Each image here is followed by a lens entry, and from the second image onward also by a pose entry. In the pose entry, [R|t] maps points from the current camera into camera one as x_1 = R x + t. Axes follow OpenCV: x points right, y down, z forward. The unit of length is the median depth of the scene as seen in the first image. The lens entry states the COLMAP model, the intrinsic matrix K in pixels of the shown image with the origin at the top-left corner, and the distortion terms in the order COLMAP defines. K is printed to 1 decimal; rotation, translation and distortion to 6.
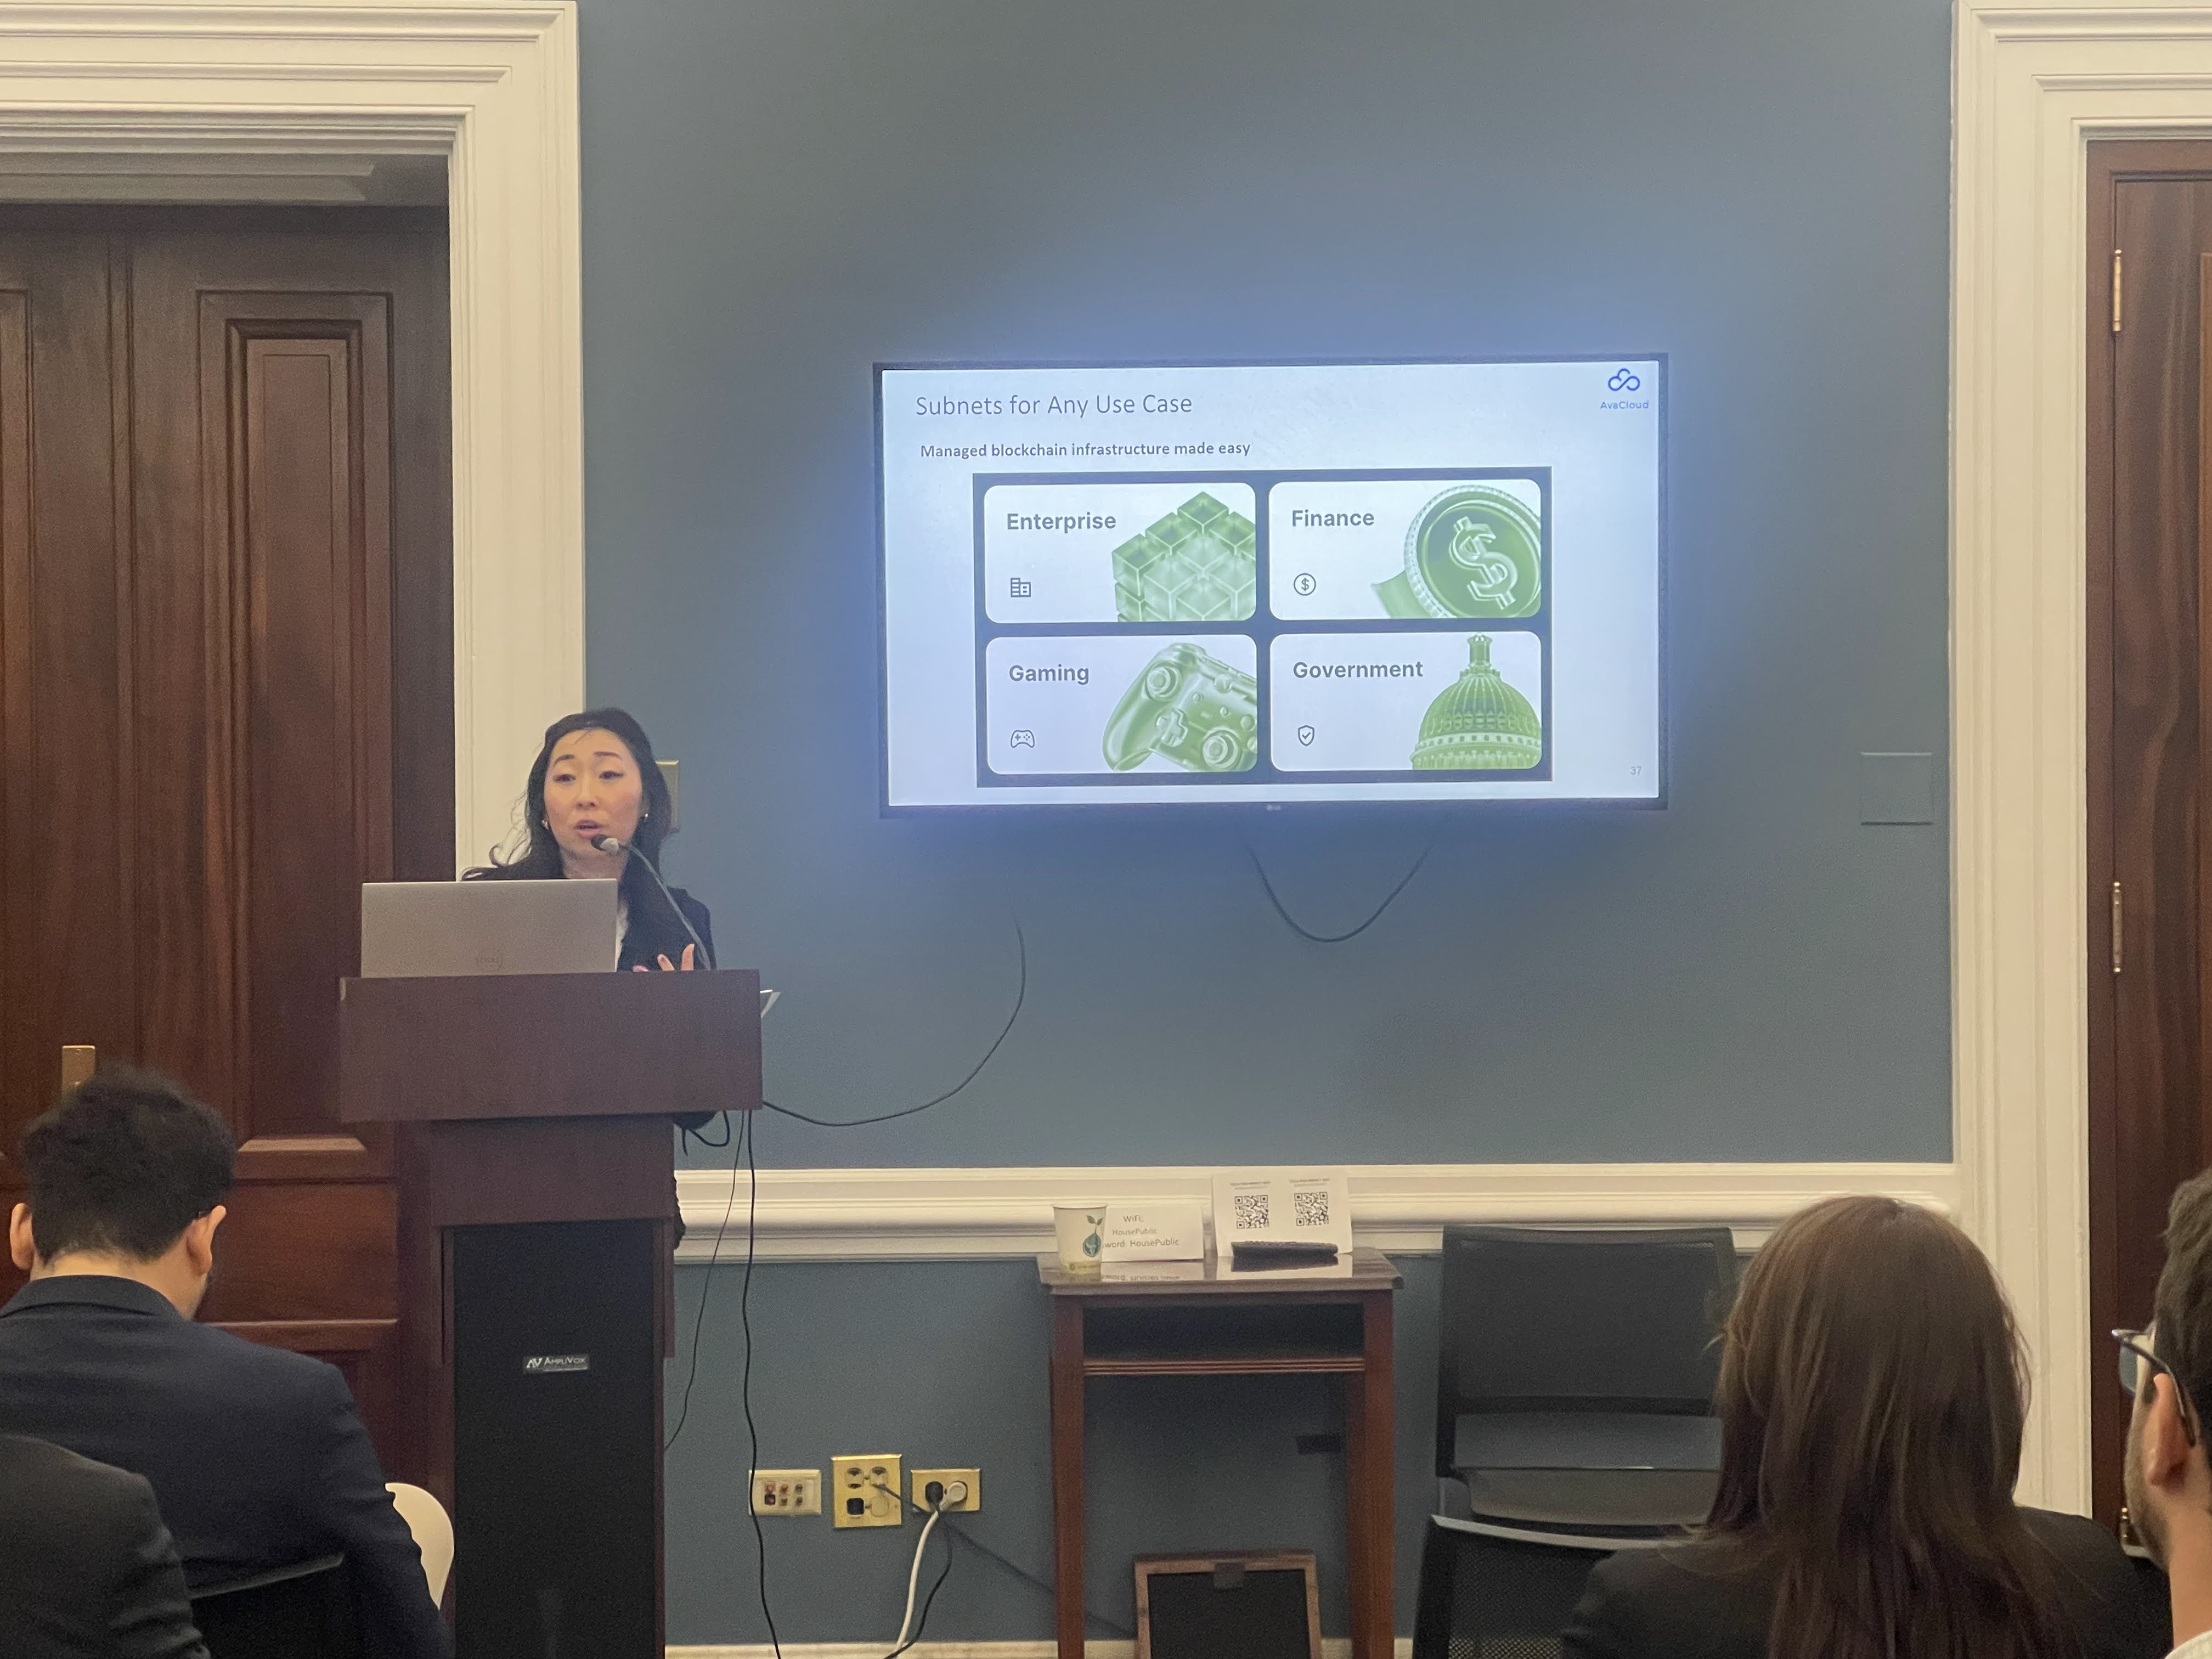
lens RADIAL K [[4418.5, 0, 1098.0], [0, 4418.5, 847.3], [0, 0, 1]] dist [0.190001, 0.000000]
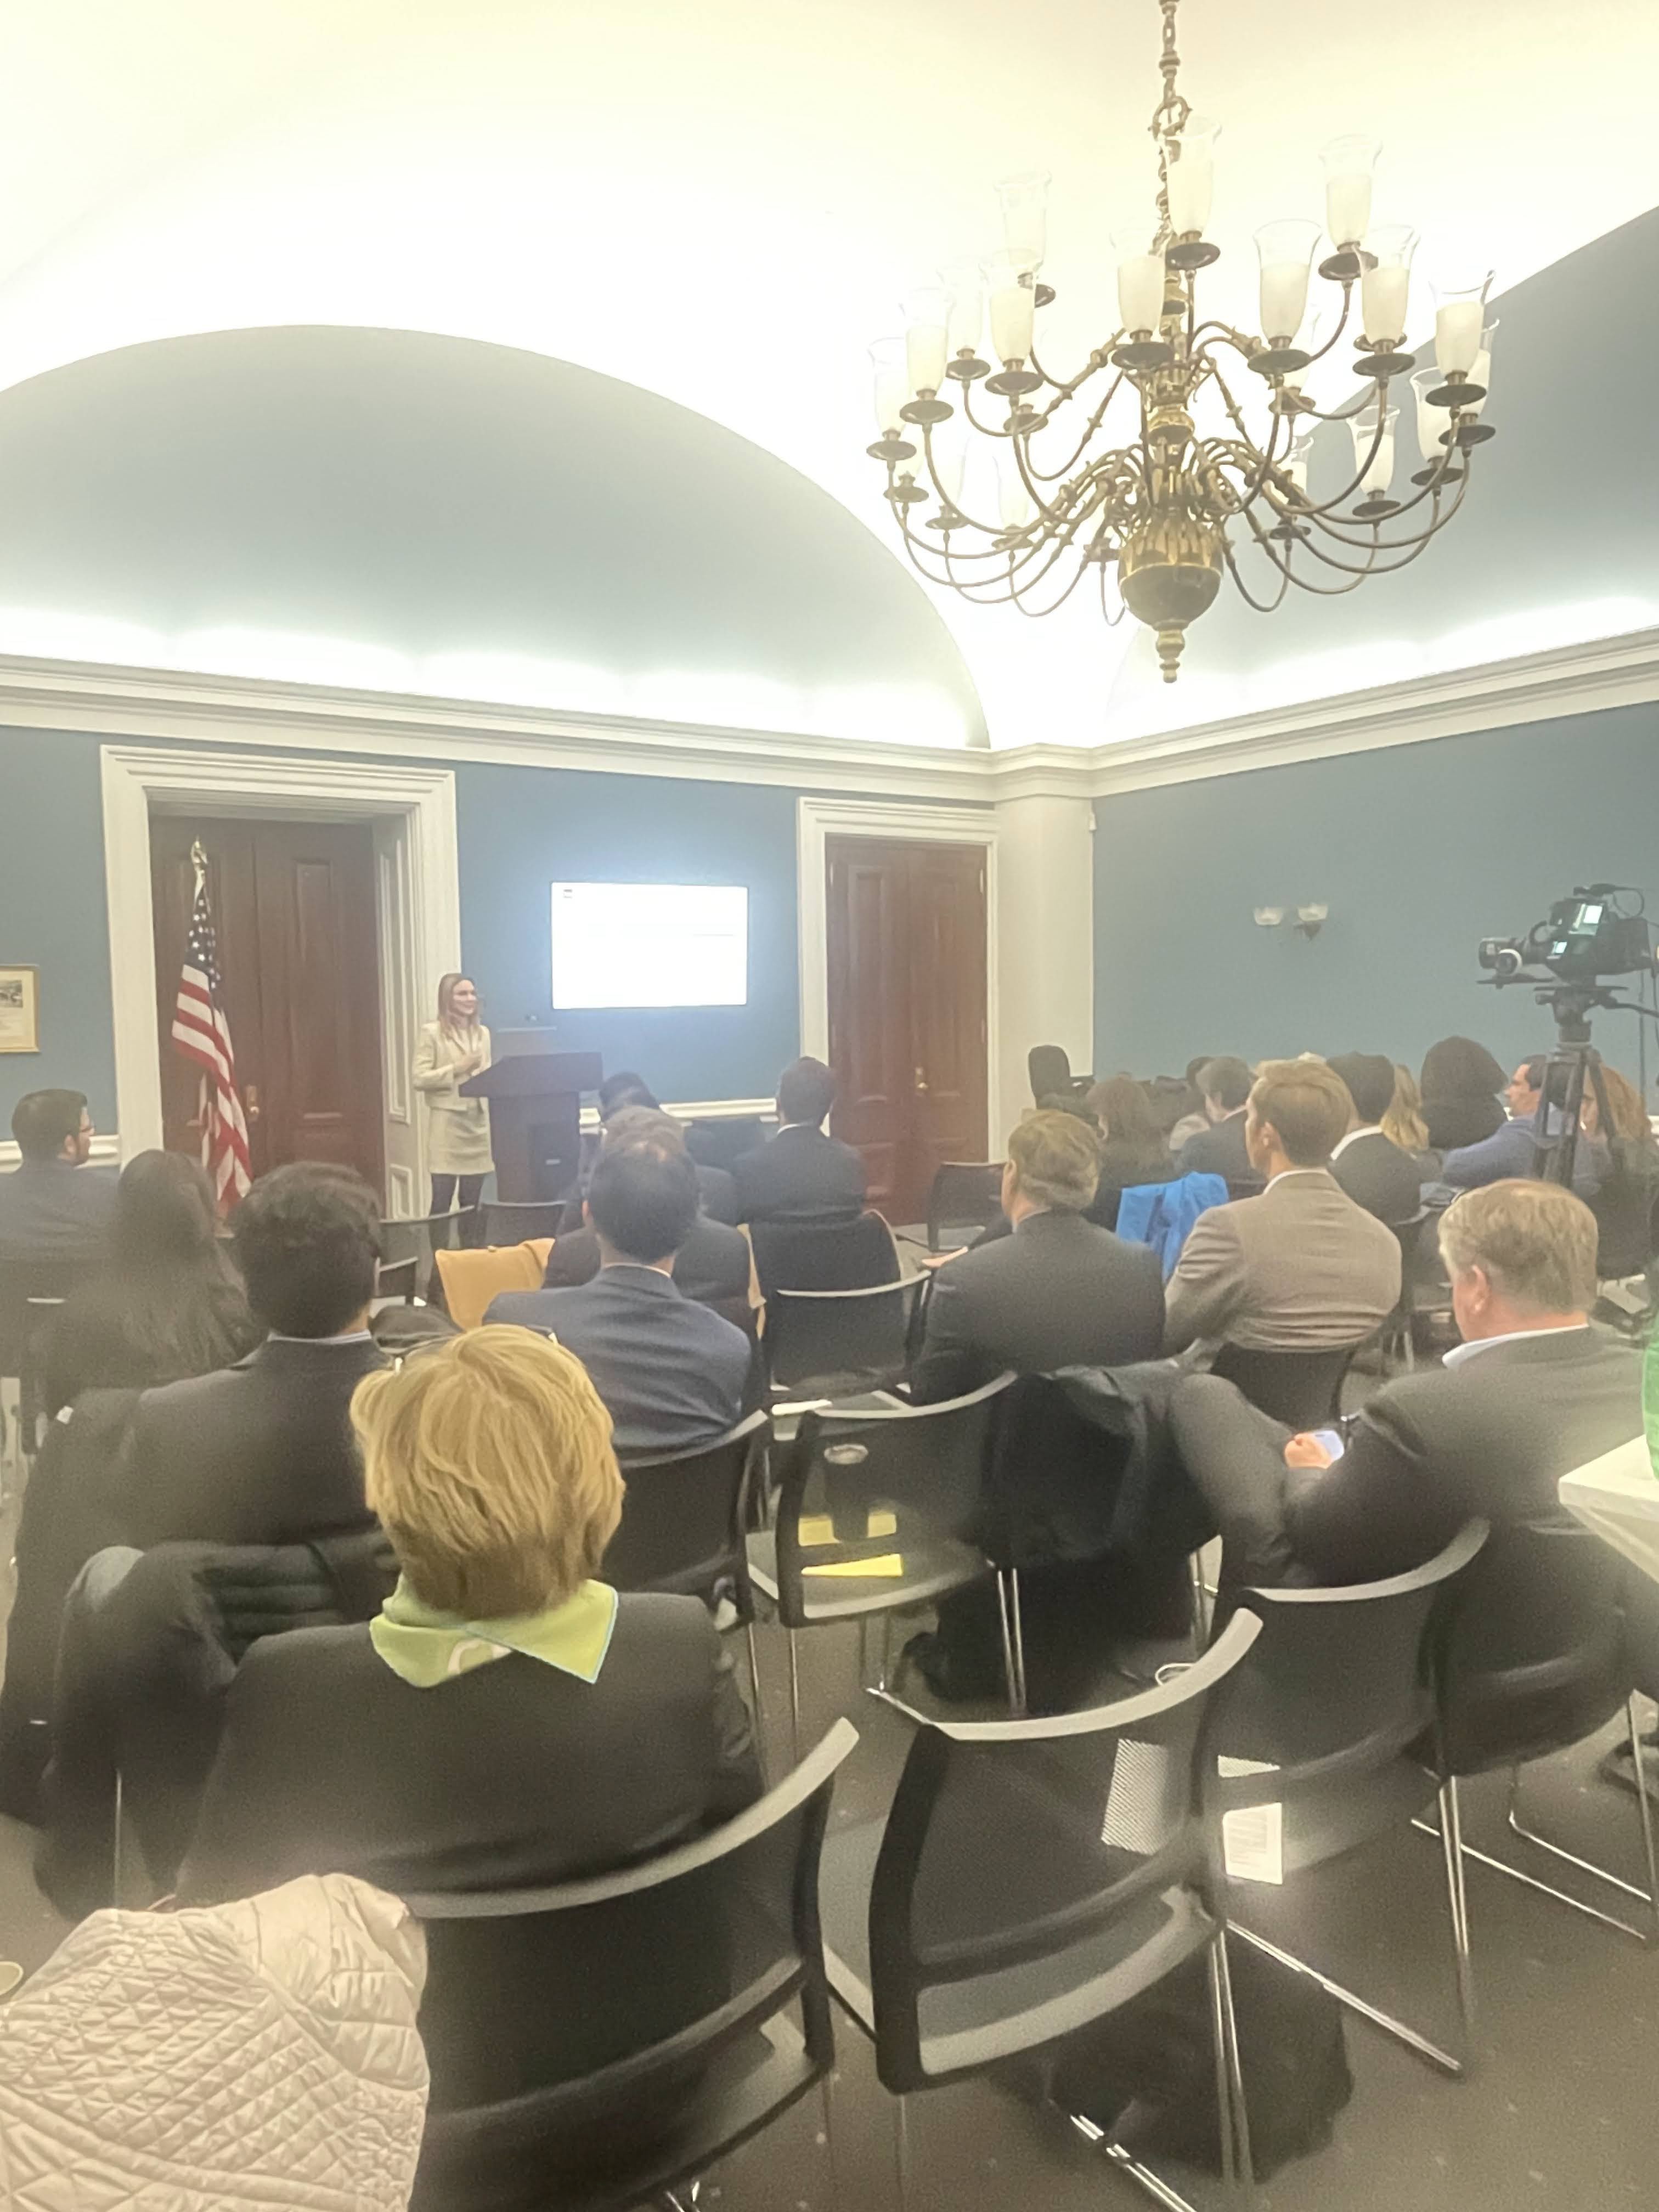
lens RADIAL K [[1502.3, 0, 825.0], [0, 1502.3, 1106.3], [0, 0, 1]] dist [0.008196, -0.014160]
pose [[0.854445, -0.042766, 0.517778, -0.476929], [0.015042, 0.998225, 0.057626, 0.003169], [-0.519324, -0.041450, 0.853572, -0.133442]]
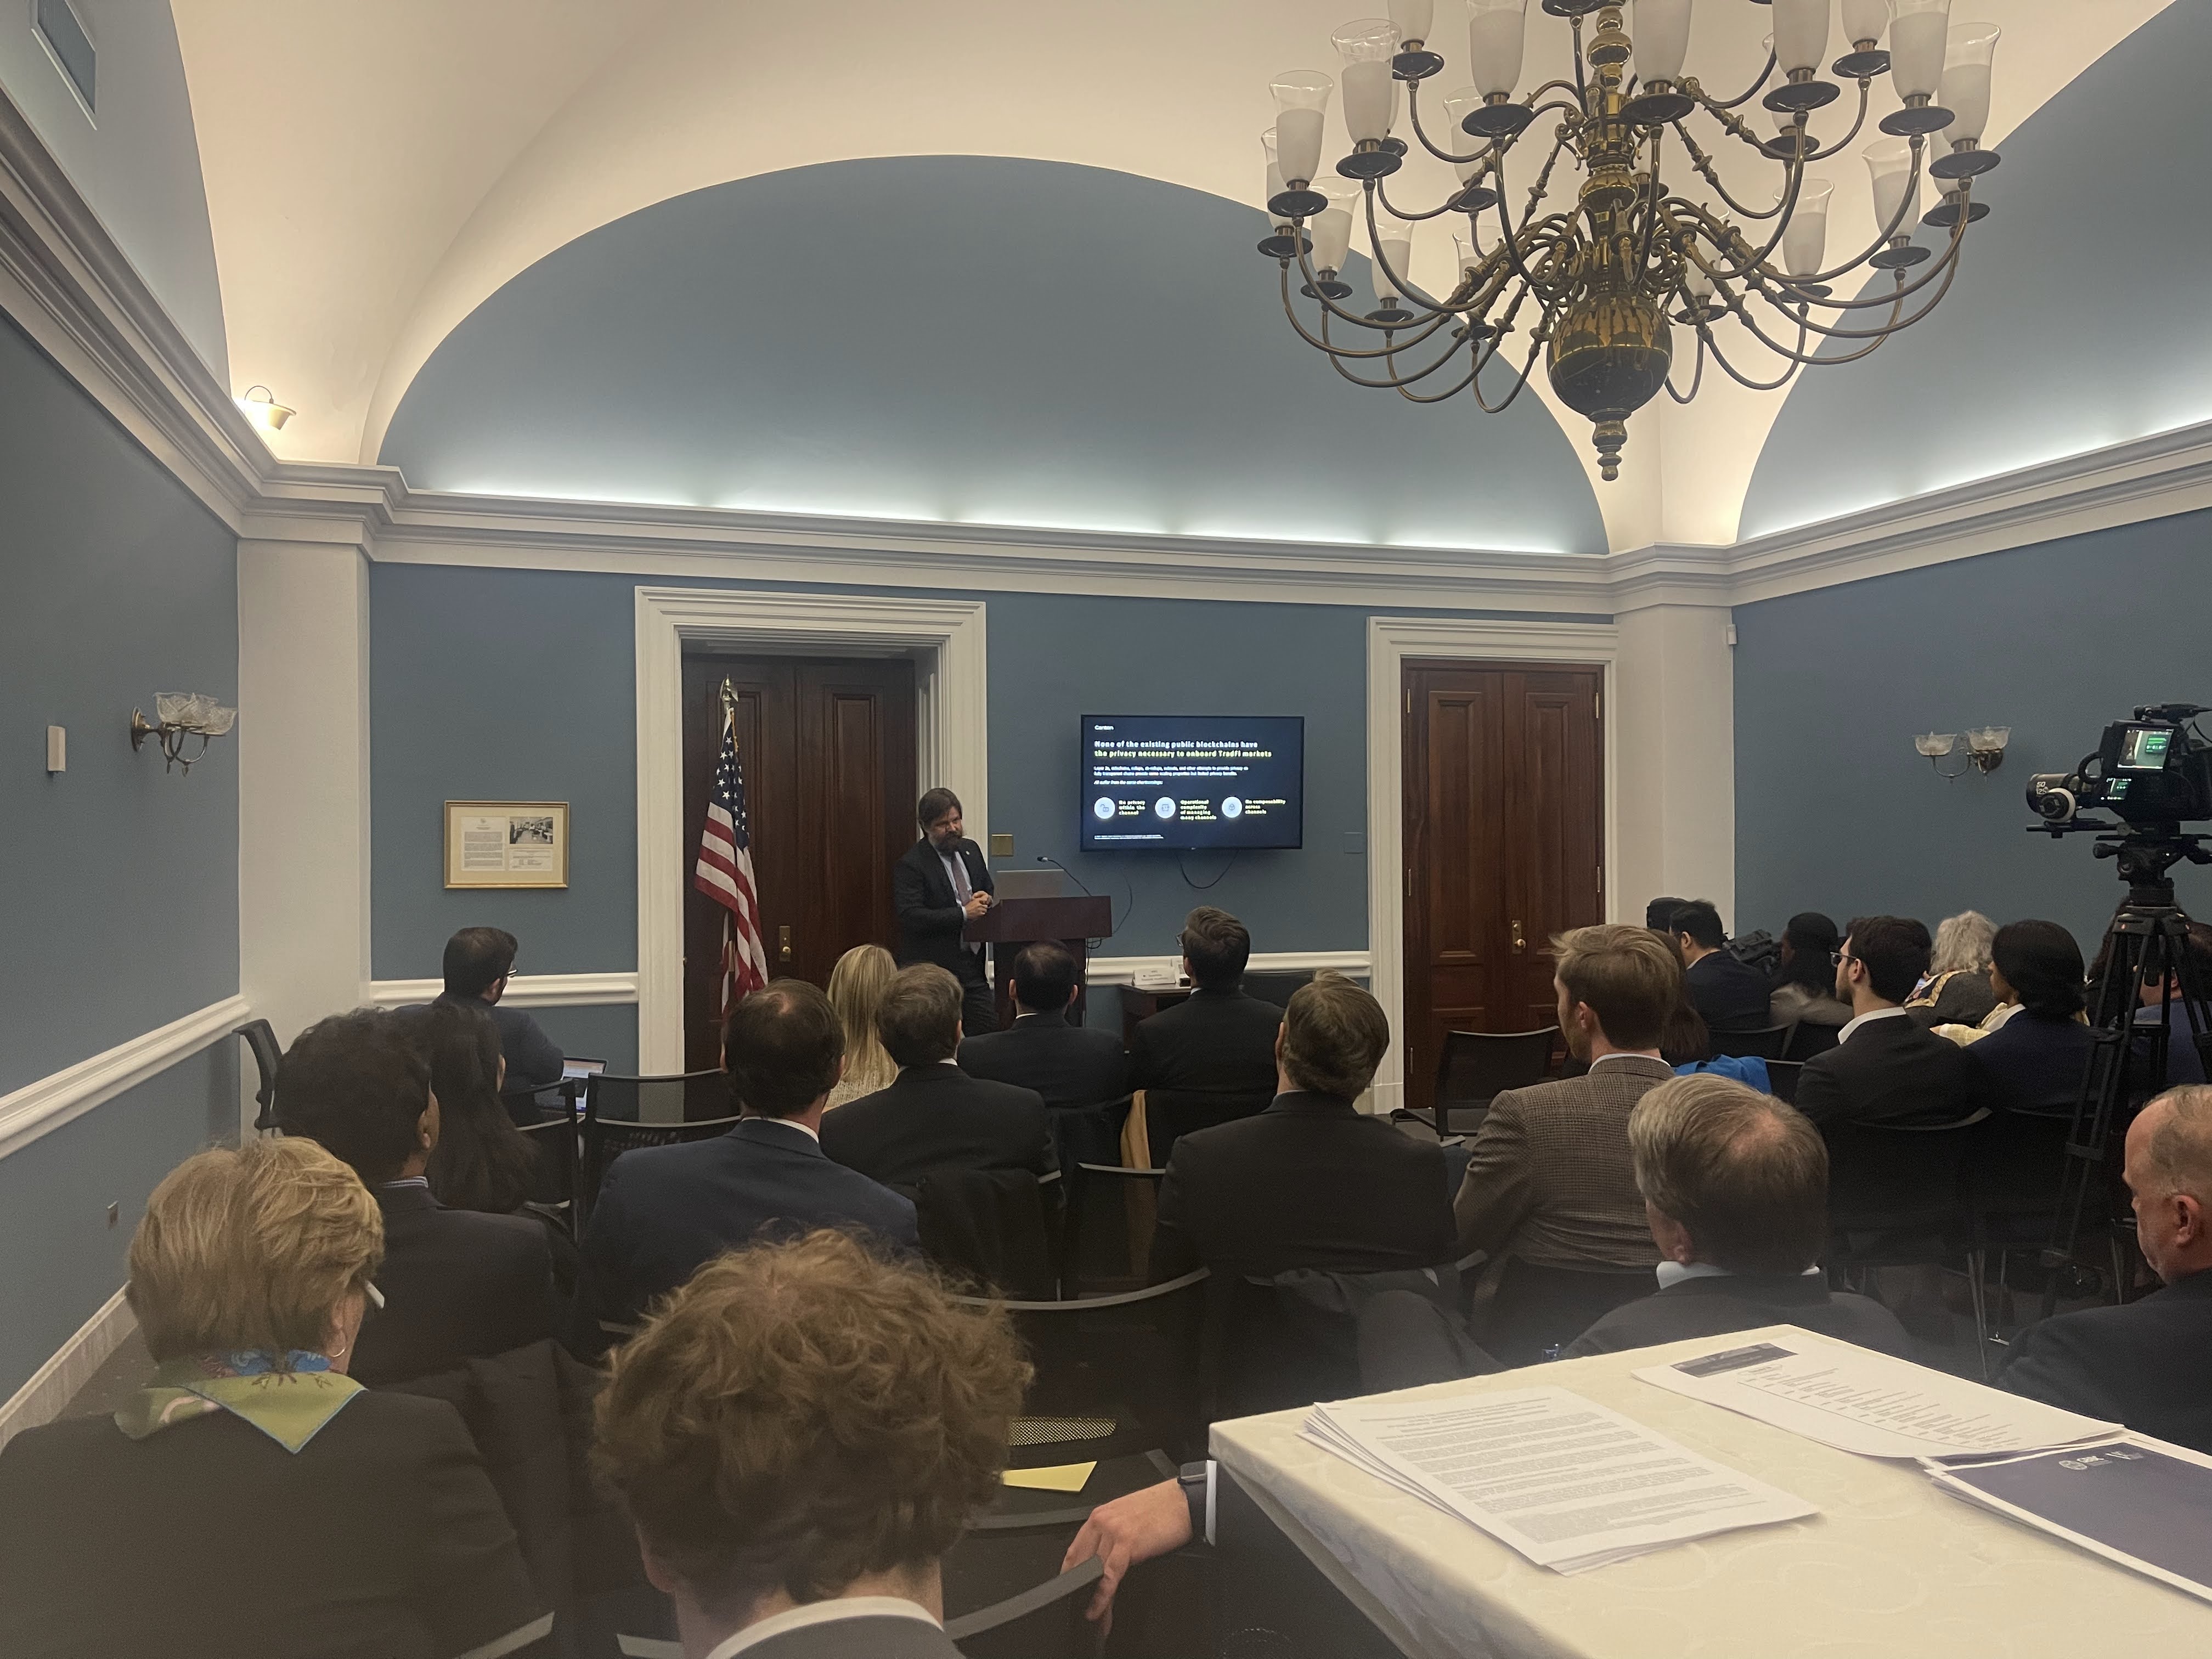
lens RADIAL K [[1662.5, 0, 1113.4], [0, 1662.5, 847.3], [0, 0, 1]] dist [0.060690, -0.062449]
pose [[0.961104, -0.001233, 0.276185, -0.361553], [0.004166, 0.999941, -0.010033, 0.002210], [-0.276157, 0.010793, 0.961052, -0.192100]]
